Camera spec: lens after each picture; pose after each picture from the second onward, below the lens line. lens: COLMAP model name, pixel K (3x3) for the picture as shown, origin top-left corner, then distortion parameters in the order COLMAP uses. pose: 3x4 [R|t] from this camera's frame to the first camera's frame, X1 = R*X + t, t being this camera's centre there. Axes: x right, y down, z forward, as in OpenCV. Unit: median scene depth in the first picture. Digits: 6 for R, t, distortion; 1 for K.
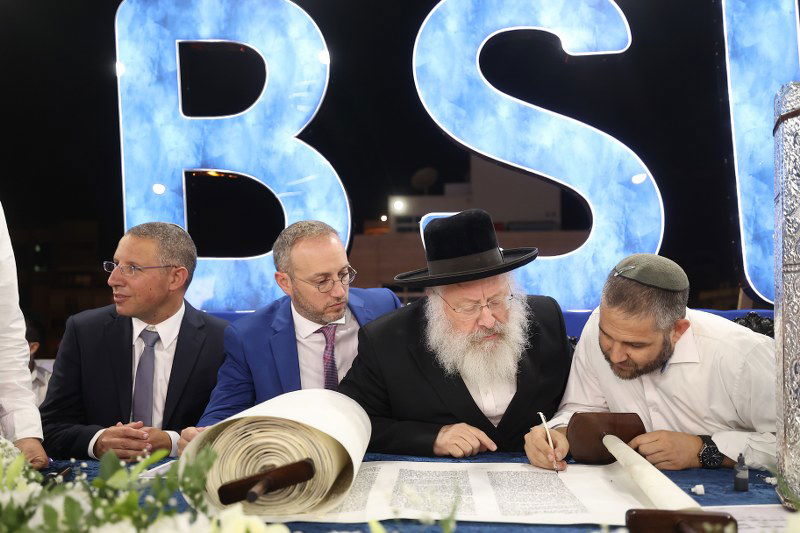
lens RADIAL K [[753.7, 0, 397.8], [0, 753.7, 266.9], [0, 0, 1]] dist [0.053545, 0.000000]
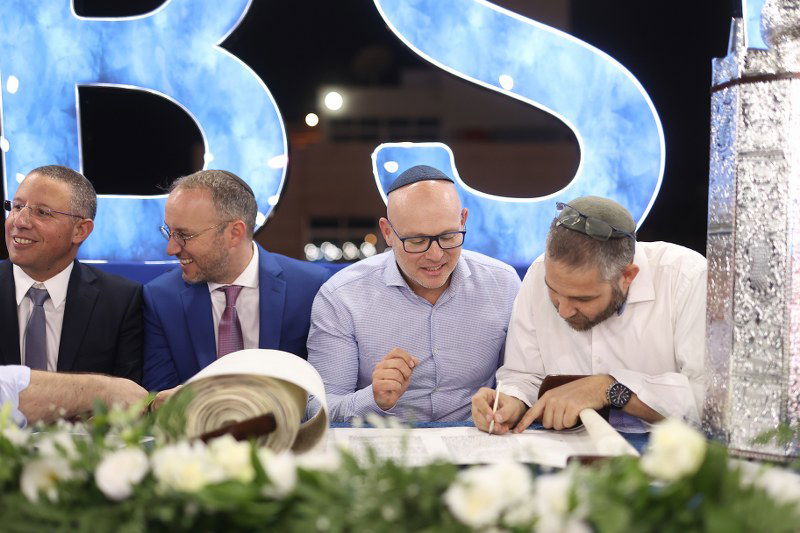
lens RADIAL K [[1113.0, 0, 396.8], [0, 1113.0, 265.9], [0, 0, 1]] dist [0.004396, 0.000000]
pose [[0.998169, 0.006131, 0.060182, -0.016159], [-0.010156, 0.997714, 0.066807, -0.019772], [-0.059635, -0.067296, 0.995949, -0.206059]]
